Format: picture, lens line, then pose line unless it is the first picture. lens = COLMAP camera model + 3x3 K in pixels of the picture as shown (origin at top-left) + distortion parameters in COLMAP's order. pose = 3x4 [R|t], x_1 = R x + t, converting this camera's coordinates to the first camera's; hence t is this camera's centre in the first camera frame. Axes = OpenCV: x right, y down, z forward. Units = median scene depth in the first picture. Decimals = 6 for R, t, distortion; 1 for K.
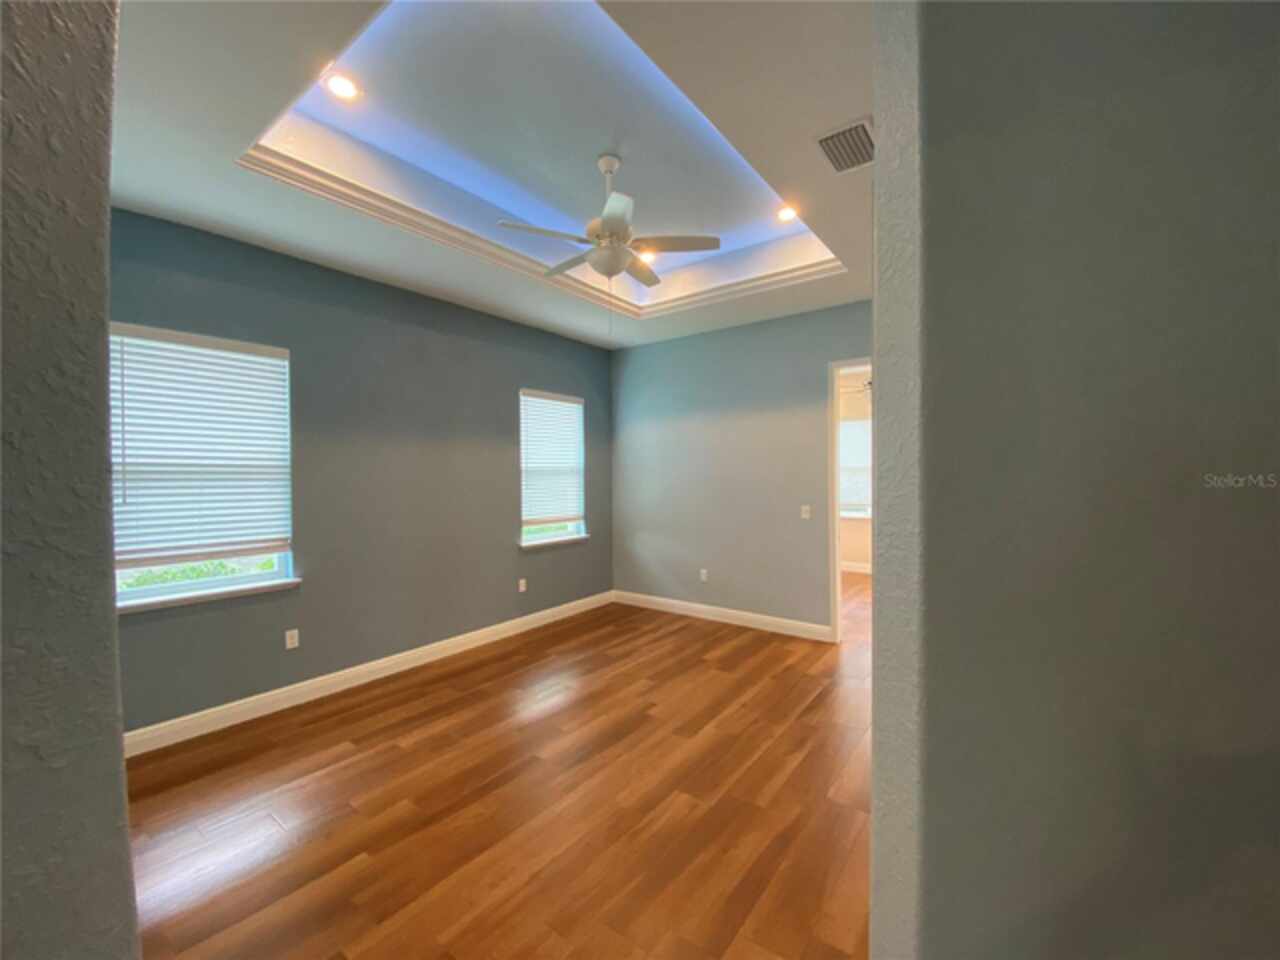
lens RADIAL K [[519.7, 0, 641.8], [0, 519.7, 476.3], [0, 0, 1]] dist [0.022807, -0.000367]
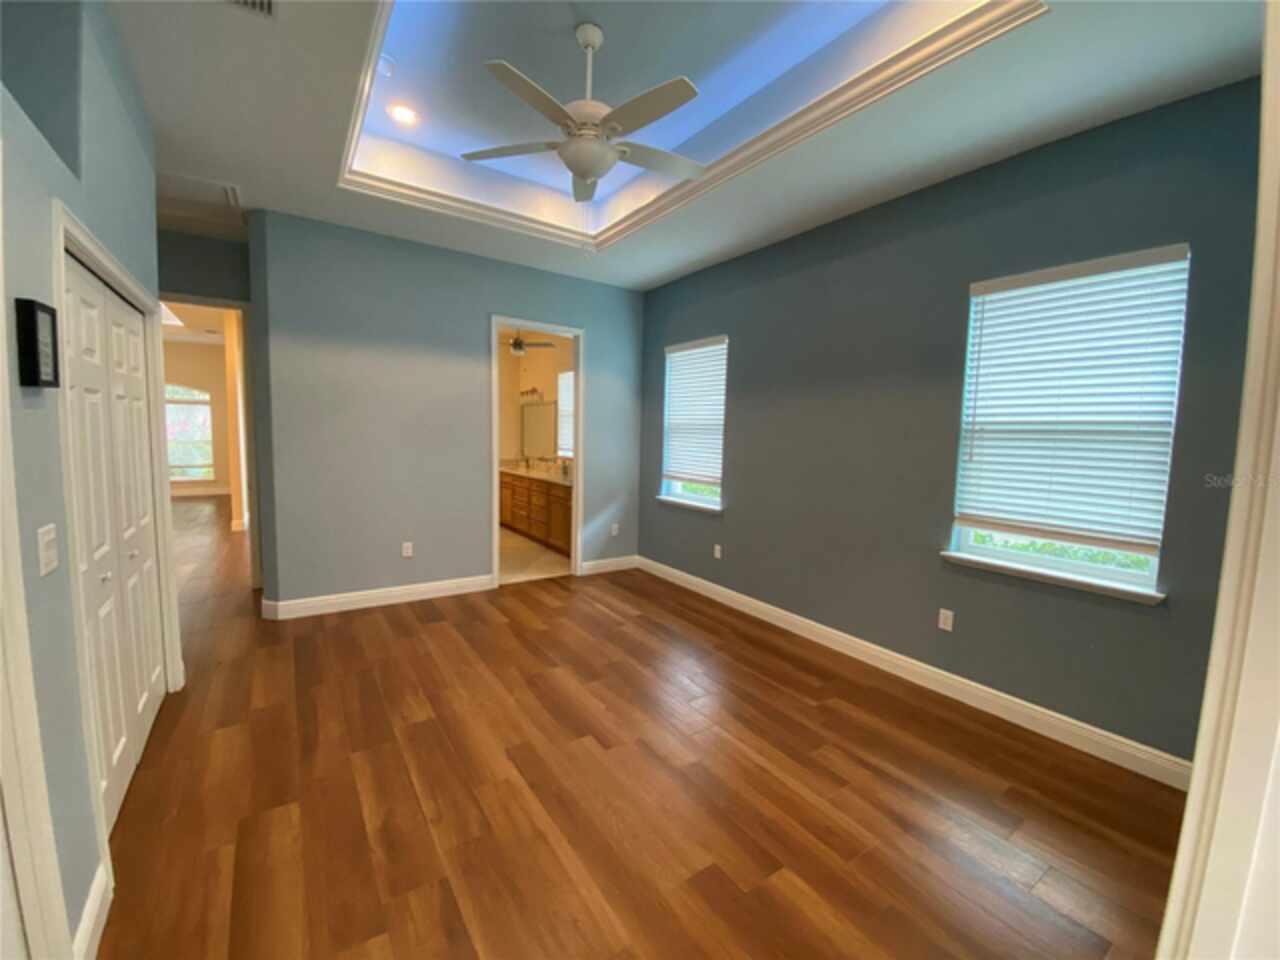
lens RADIAL K [[519.7, 0, 644.3], [0, 519.7, 480.5], [0, 0, 1]] dist [0.022807, -0.000367]
pose [[-0.322053, 0.089730, -0.942460, 0.681438], [-0.029476, 0.994065, 0.104716, -0.010181], [0.946263, 0.061504, -0.317497, 1.297855]]
